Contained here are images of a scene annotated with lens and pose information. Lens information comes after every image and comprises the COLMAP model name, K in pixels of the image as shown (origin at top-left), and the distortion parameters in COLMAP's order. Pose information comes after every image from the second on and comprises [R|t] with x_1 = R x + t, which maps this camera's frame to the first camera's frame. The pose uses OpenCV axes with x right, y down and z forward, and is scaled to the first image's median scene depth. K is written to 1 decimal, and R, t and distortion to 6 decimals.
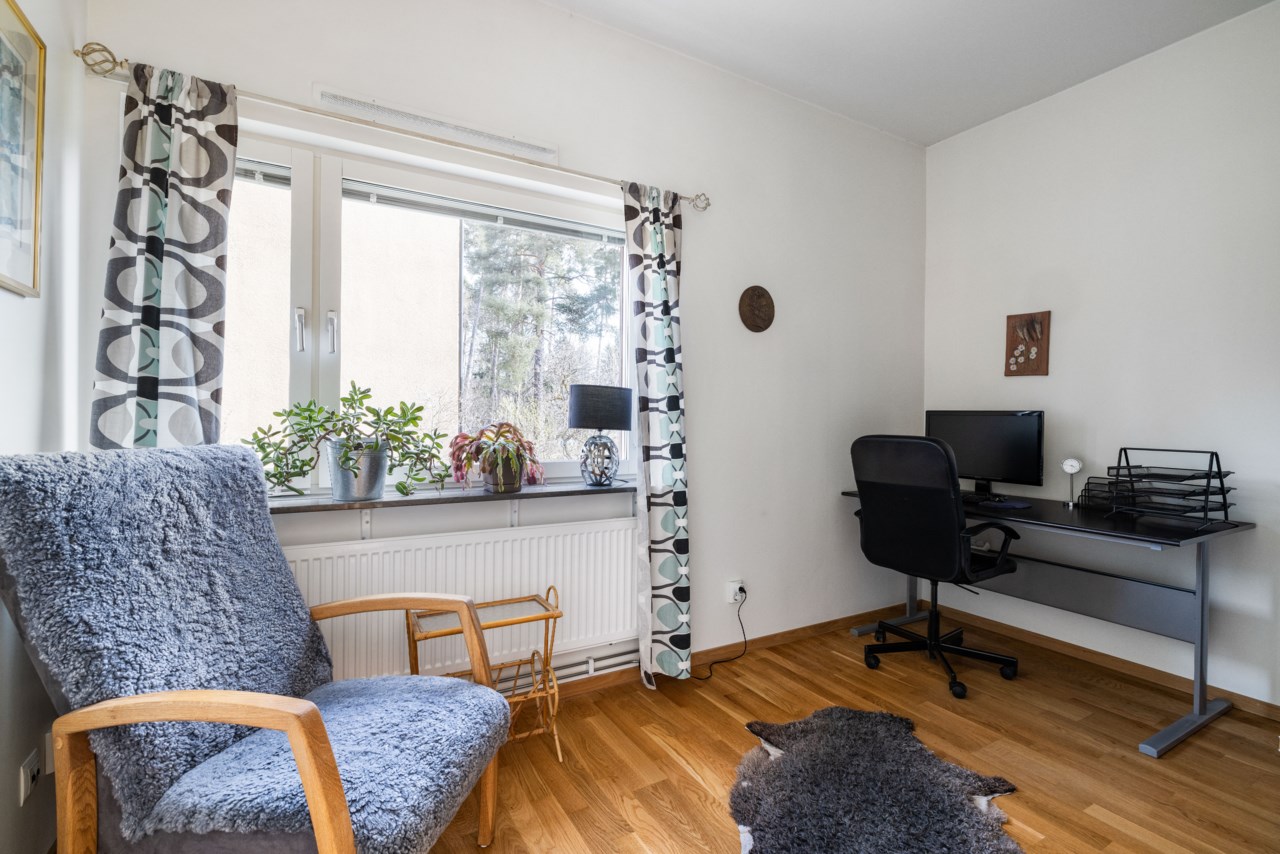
lens RADIAL K [[598.6, 0, 642.6], [0, 598.6, 421.9], [0, 0, 1]] dist [-0.002847, 0.002760]
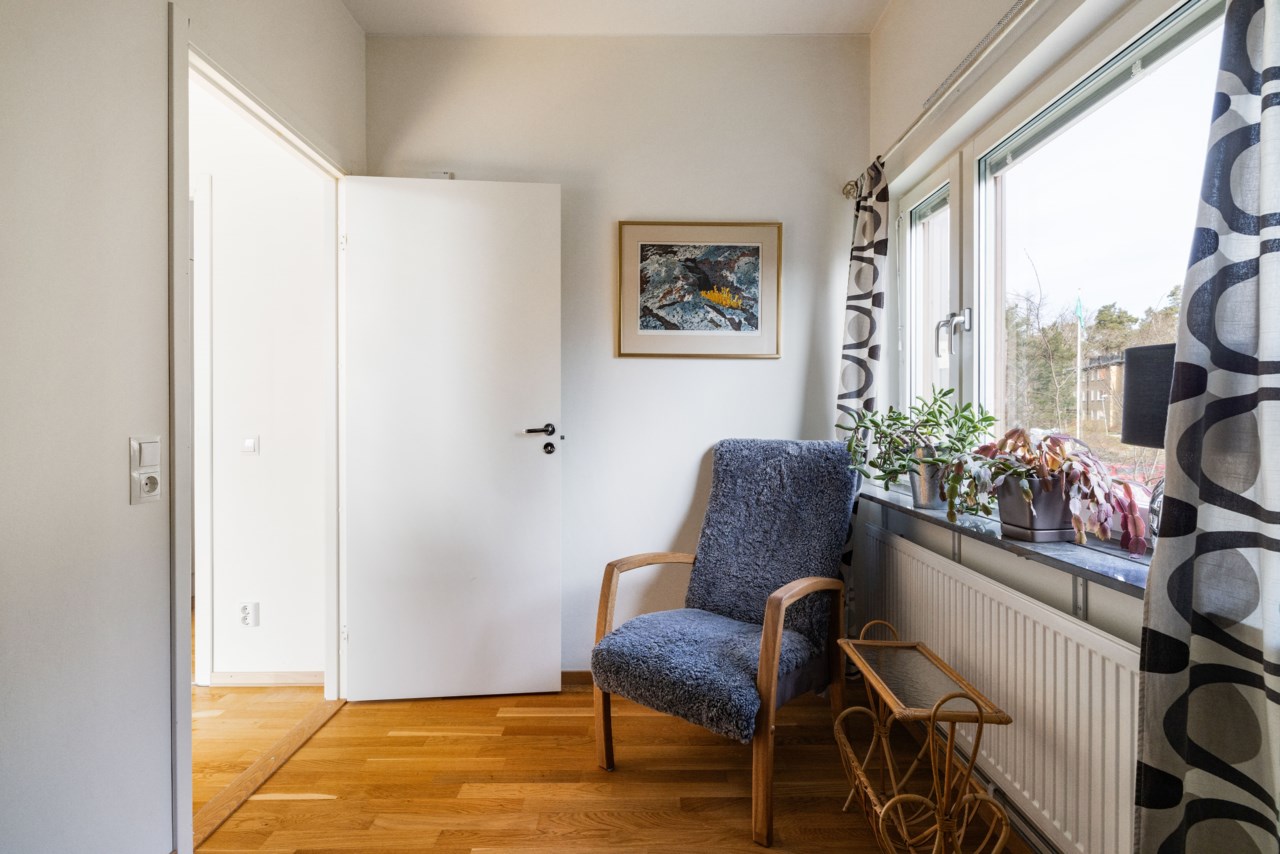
lens RADIAL K [[598.6, 0, 642.2], [0, 598.6, 419.1], [0, 0, 1]] dist [-0.002847, 0.002760]
pose [[-0.494041, 0.000174, -0.869439, 0.800316], [-0.010044, 0.999932, 0.005907, -0.018477], [0.869381, 0.011651, -0.494005, 1.463745]]
